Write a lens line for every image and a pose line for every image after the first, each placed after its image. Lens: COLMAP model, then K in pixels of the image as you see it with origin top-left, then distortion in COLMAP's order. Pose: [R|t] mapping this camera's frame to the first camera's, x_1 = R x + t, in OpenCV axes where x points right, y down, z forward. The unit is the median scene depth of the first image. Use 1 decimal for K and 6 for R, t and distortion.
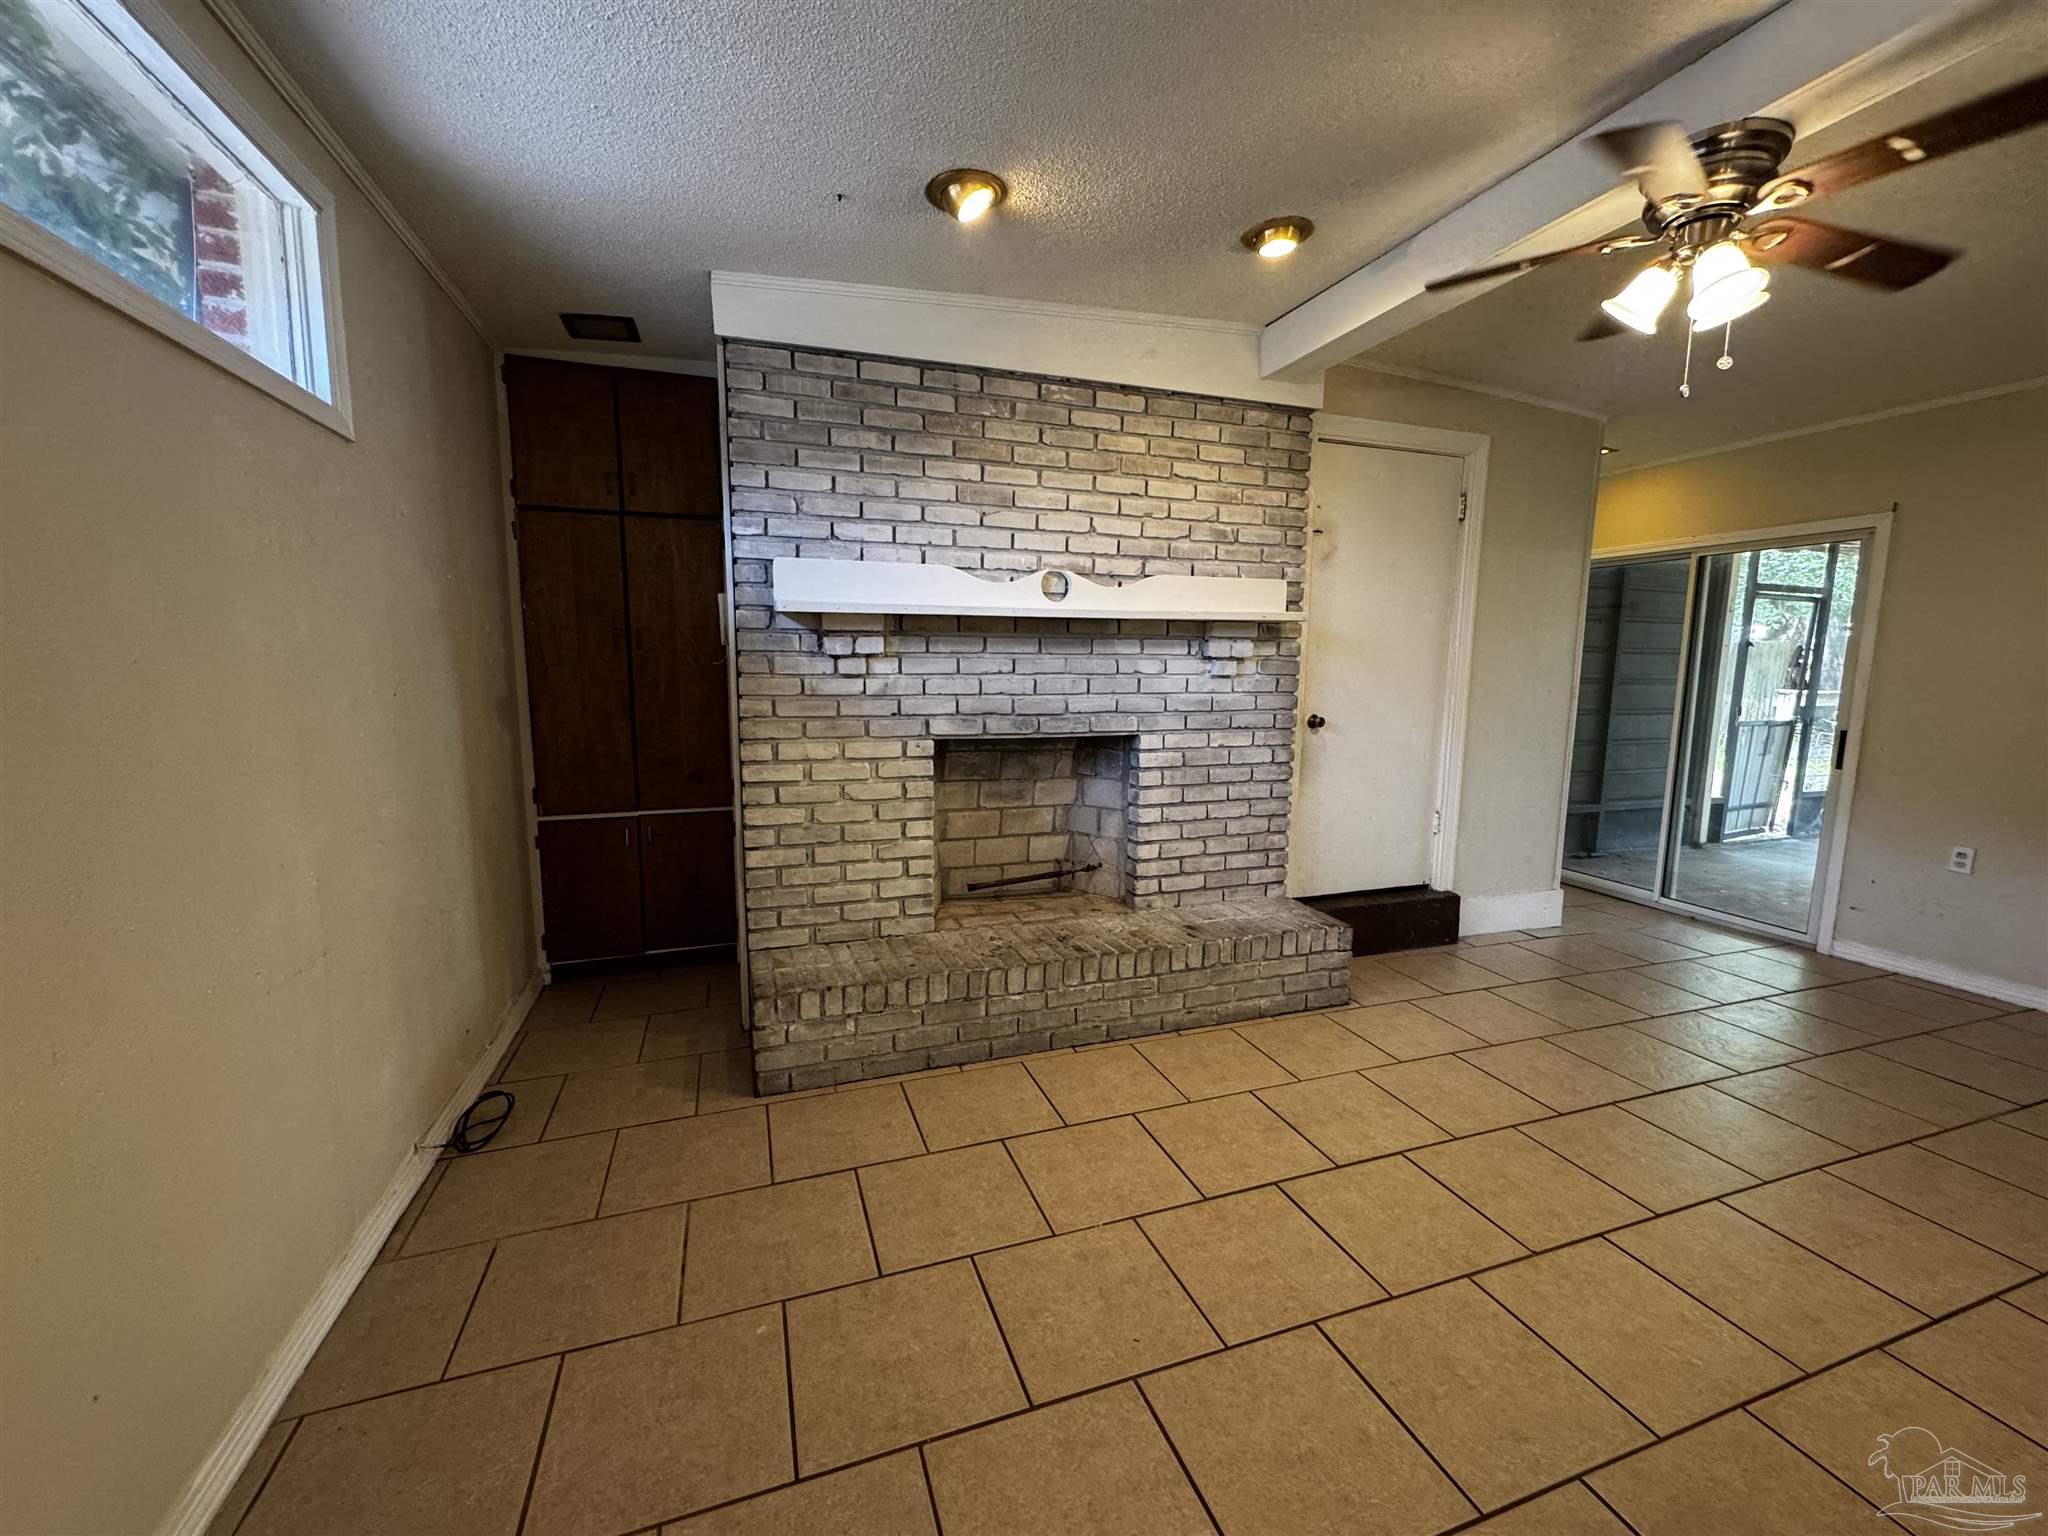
lens RADIAL K [[814.7, 0, 1020.8], [0, 814.7, 772.6], [0, 0, 1]] dist [-0.002742, 0.001010]
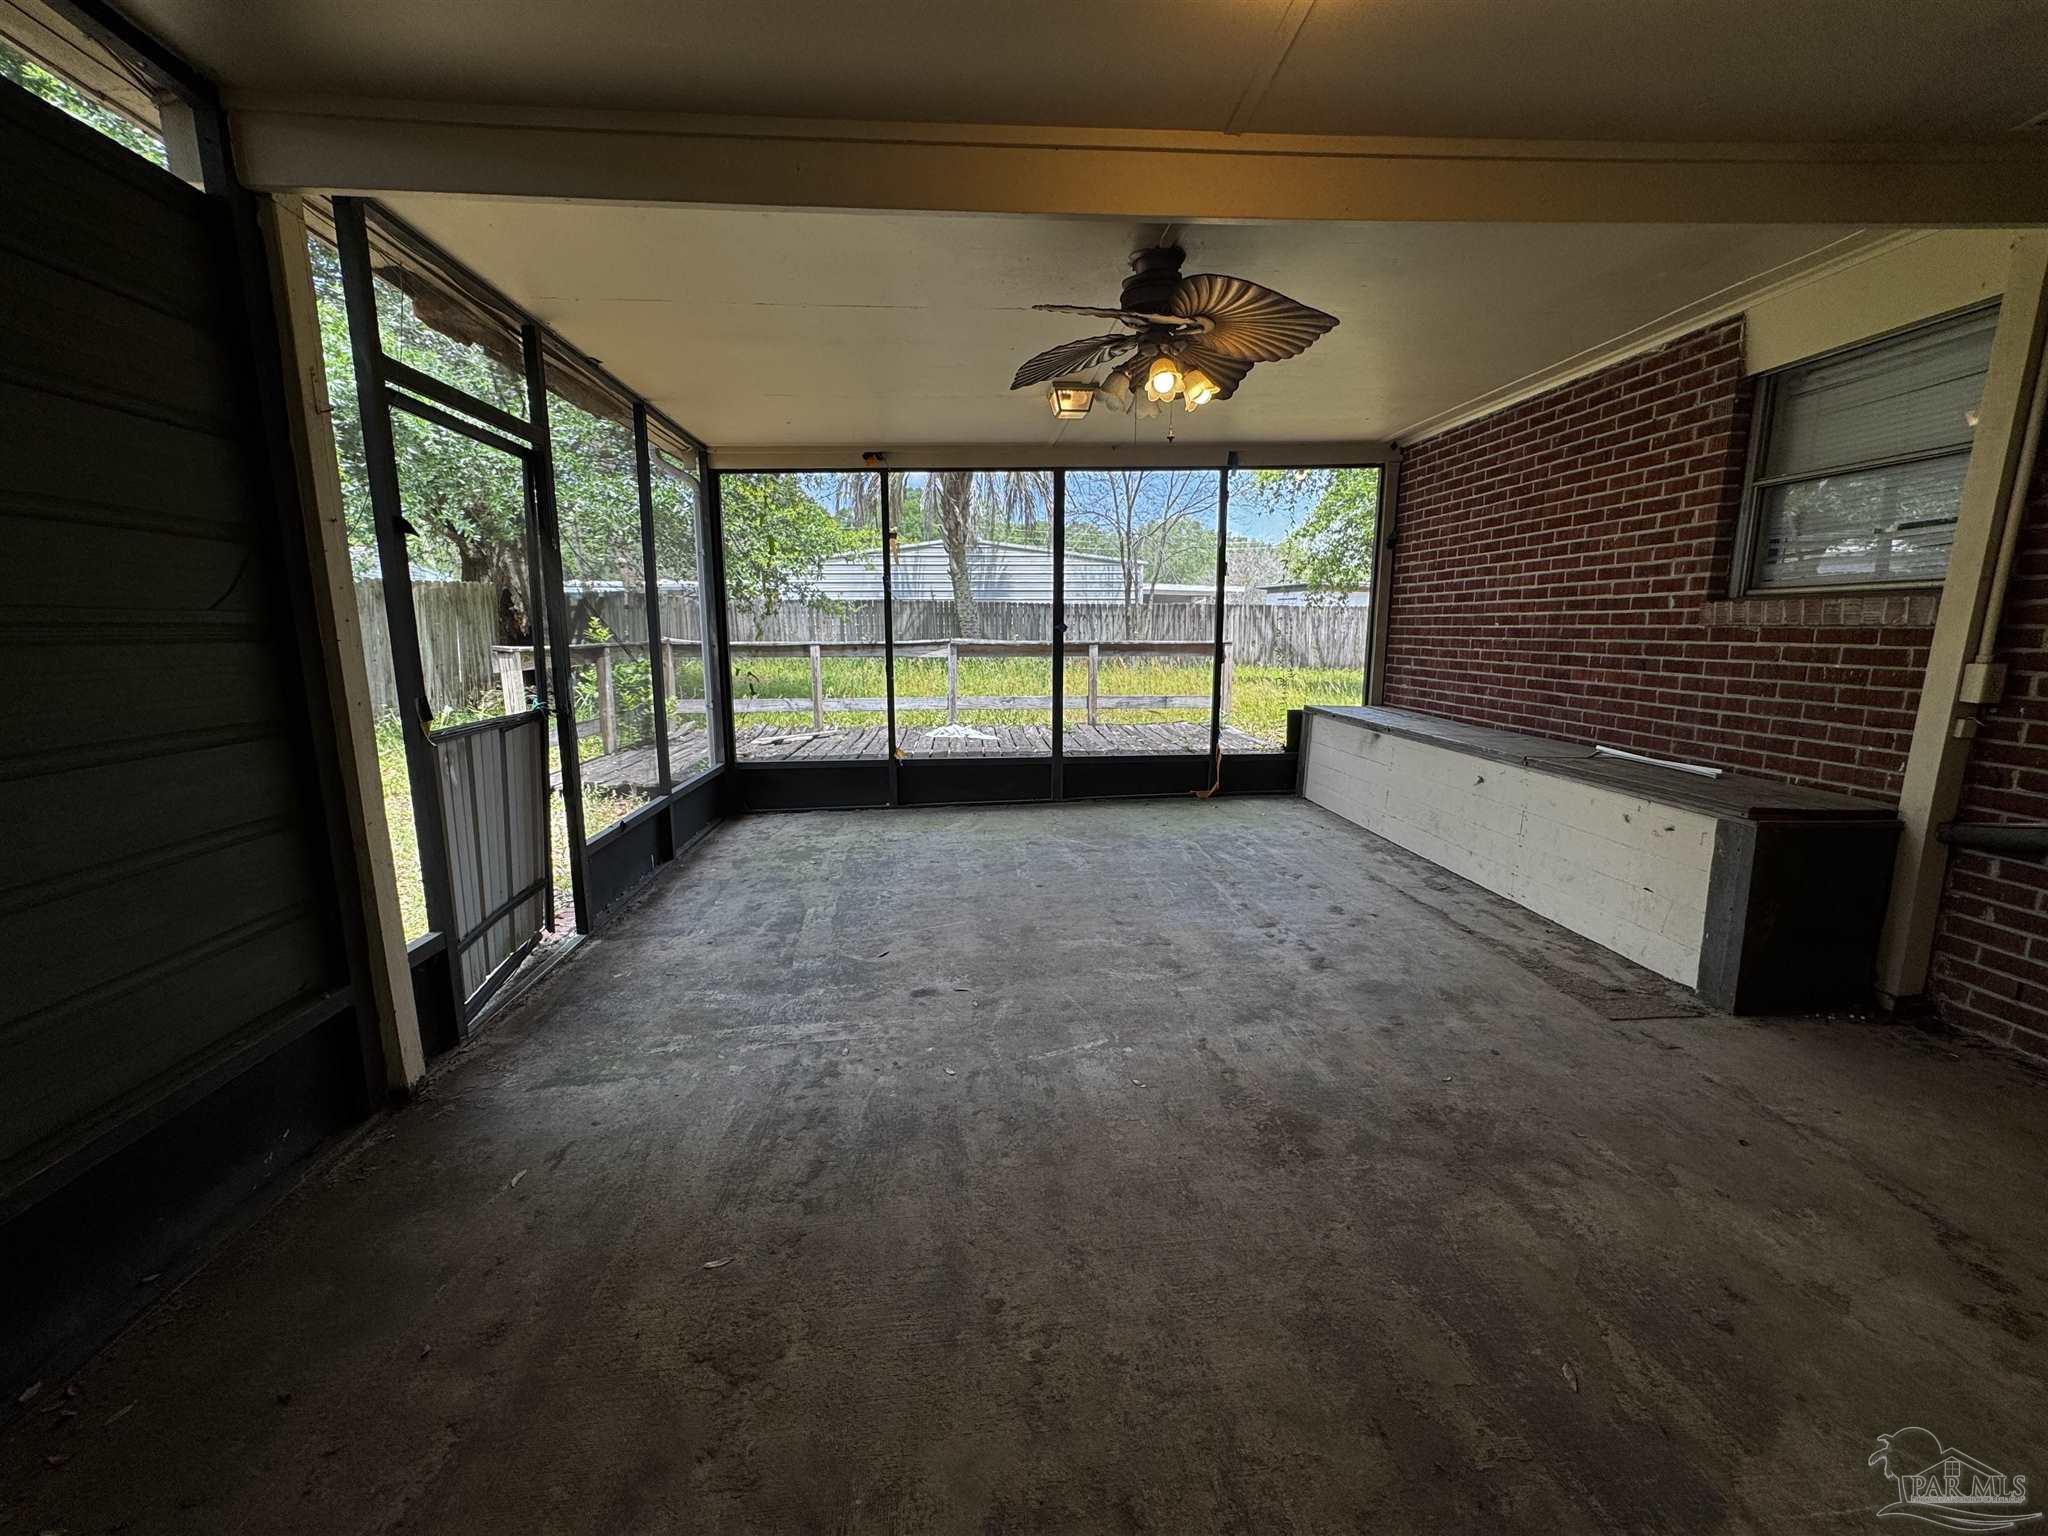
lens RADIAL K [[814.7, 0, 1016.1], [0, 814.7, 771.9], [0, 0, 1]] dist [-0.002742, 0.001010]
pose [[0.262166, -0.180252, 0.948039, 1.271140], [0.133757, 0.979706, 0.149284, -0.144391], [-0.955708, 0.087669, 0.280955, 1.357573]]
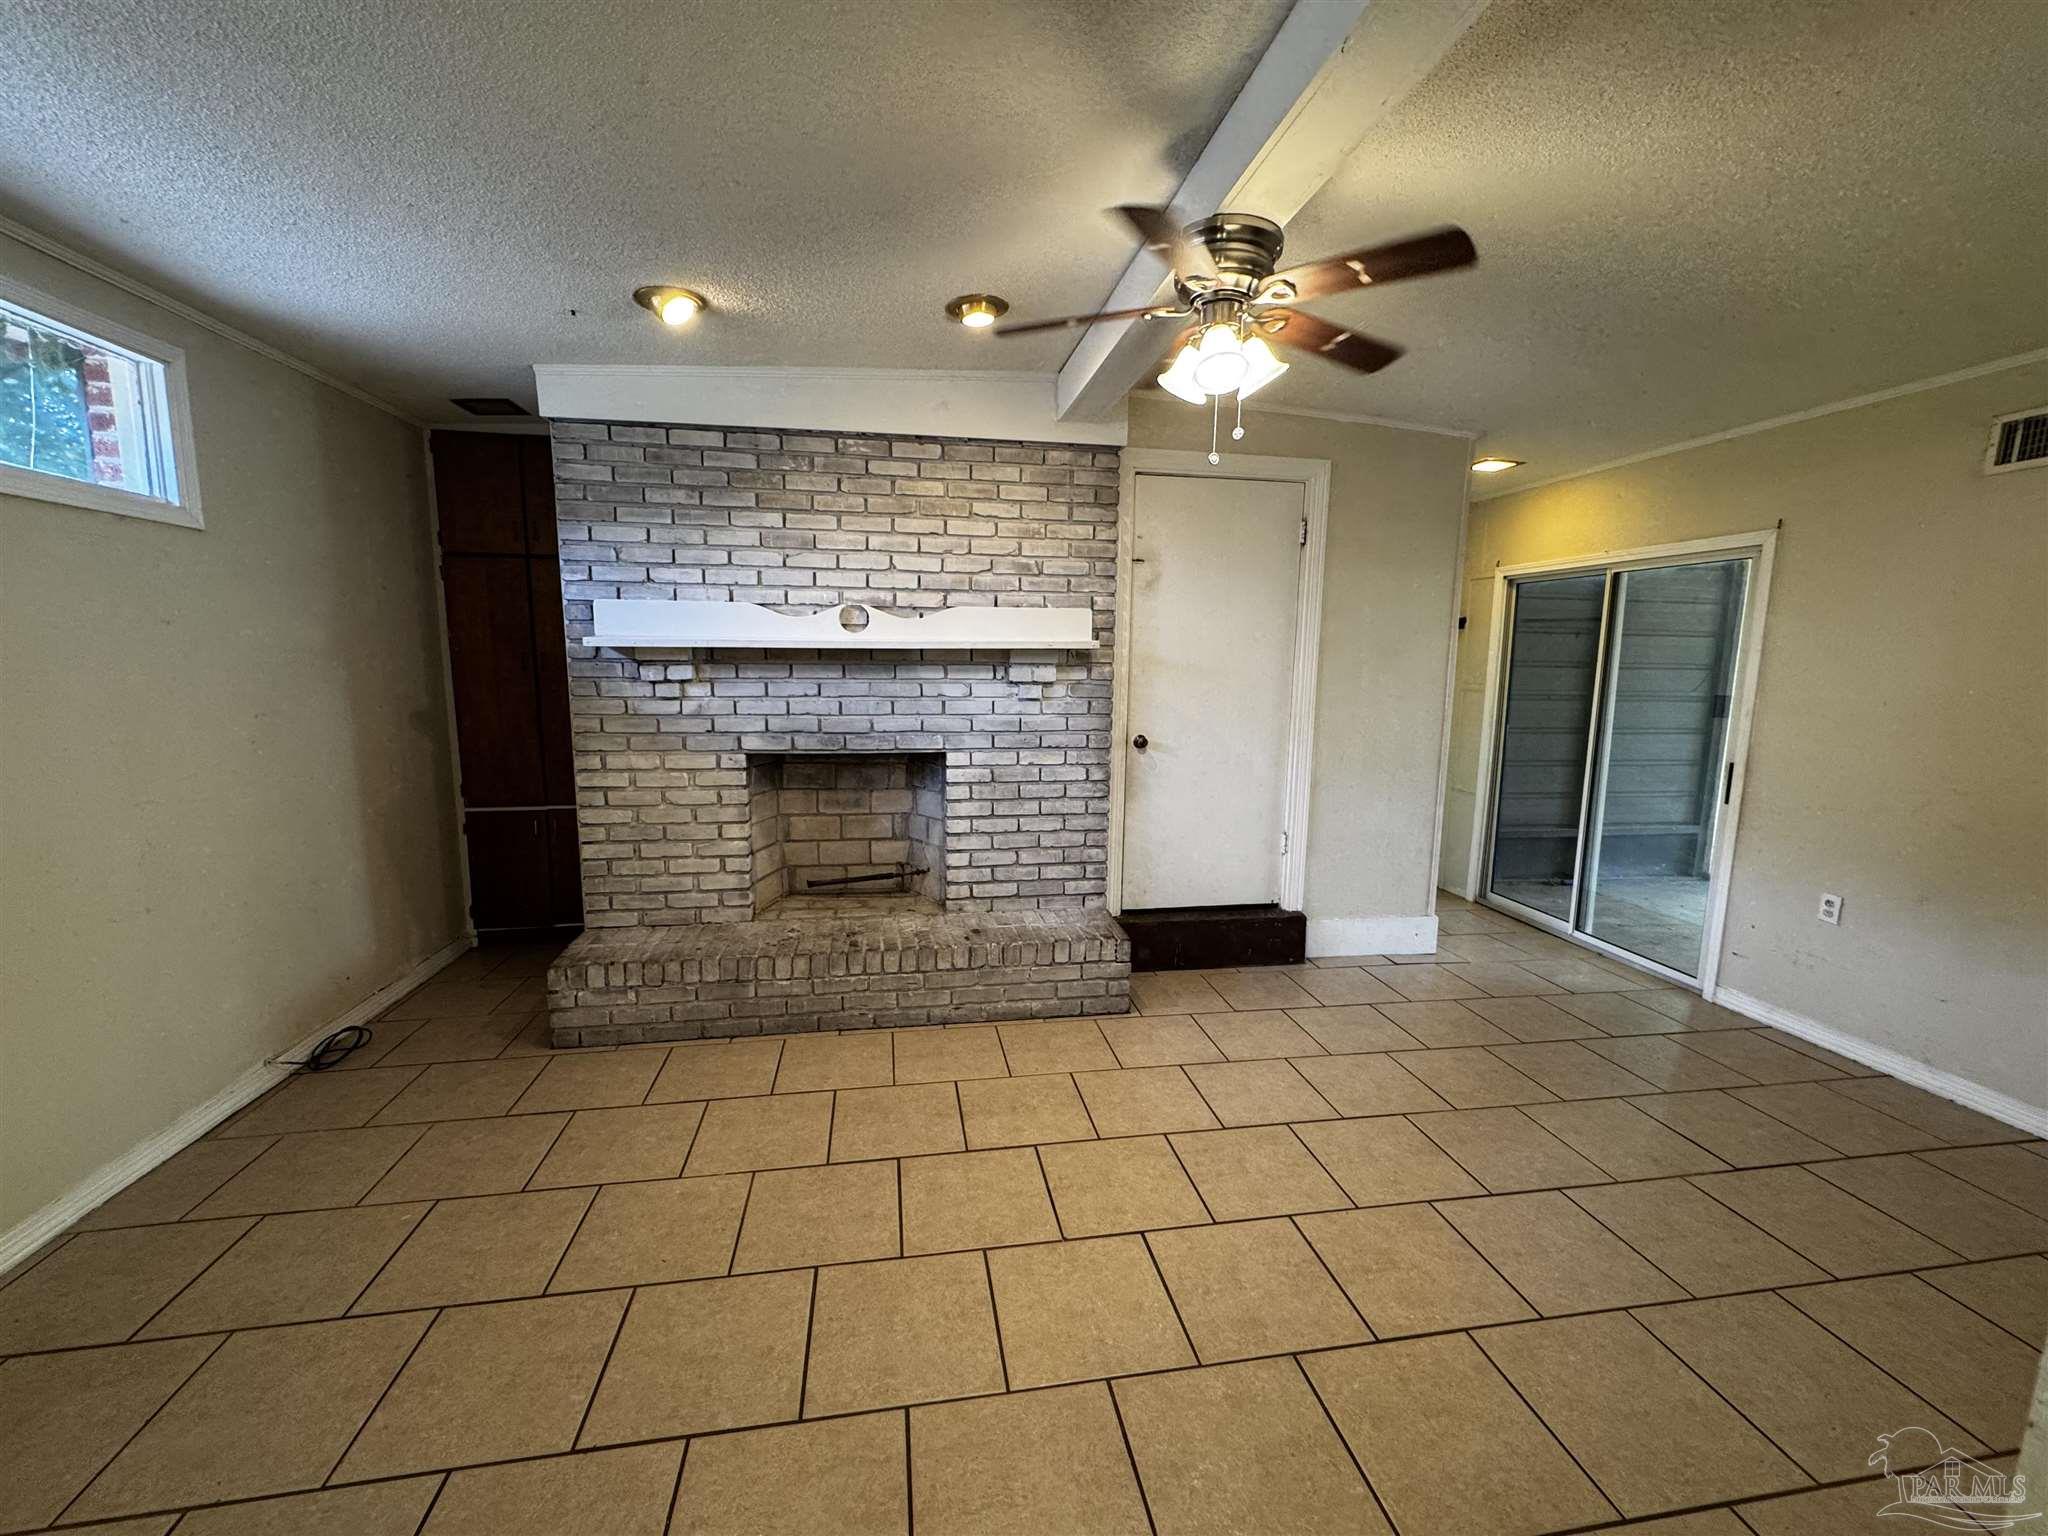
lens RADIAL K [[814.7, 0, 1021.8], [0, 814.7, 771.7], [0, 0, 1]] dist [-0.002742, 0.001010]
pose [[0.986484, 0.027971, -0.161454, 0.445465], [-0.027031, 0.999602, 0.008014, -0.033786], [0.161614, -0.003541, 0.986848, -0.063730]]
